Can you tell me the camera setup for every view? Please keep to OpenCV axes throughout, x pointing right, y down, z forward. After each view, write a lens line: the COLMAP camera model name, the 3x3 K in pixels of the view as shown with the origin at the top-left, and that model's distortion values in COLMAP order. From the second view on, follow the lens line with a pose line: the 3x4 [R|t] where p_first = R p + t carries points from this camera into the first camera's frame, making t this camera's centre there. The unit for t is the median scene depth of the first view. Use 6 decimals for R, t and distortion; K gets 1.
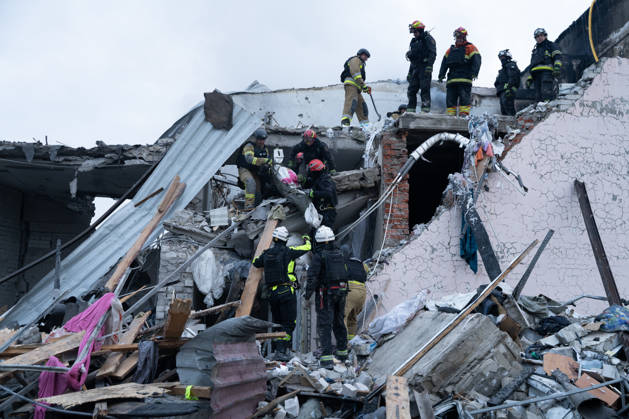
lens RADIAL K [[706.1, 0, 314.6], [0, 706.1, 198.0], [0, 0, 1]] dist [0.013343, 0.026234]
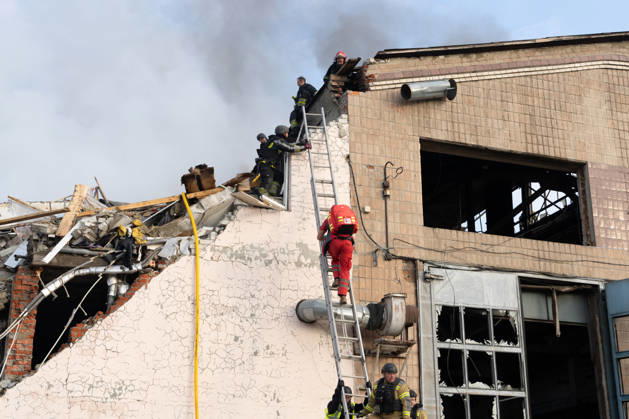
lens RADIAL K [[986.6, 0, 309.8], [0, 986.6, 208.5], [0, 0, 1]] dist [0.030156, 0.133959]
pose [[0.972557, 0.057389, 0.225478, 0.184737], [-0.030303, 0.992091, -0.121804, -0.017284], [-0.230685, 0.111629, 0.966604, -0.473633]]
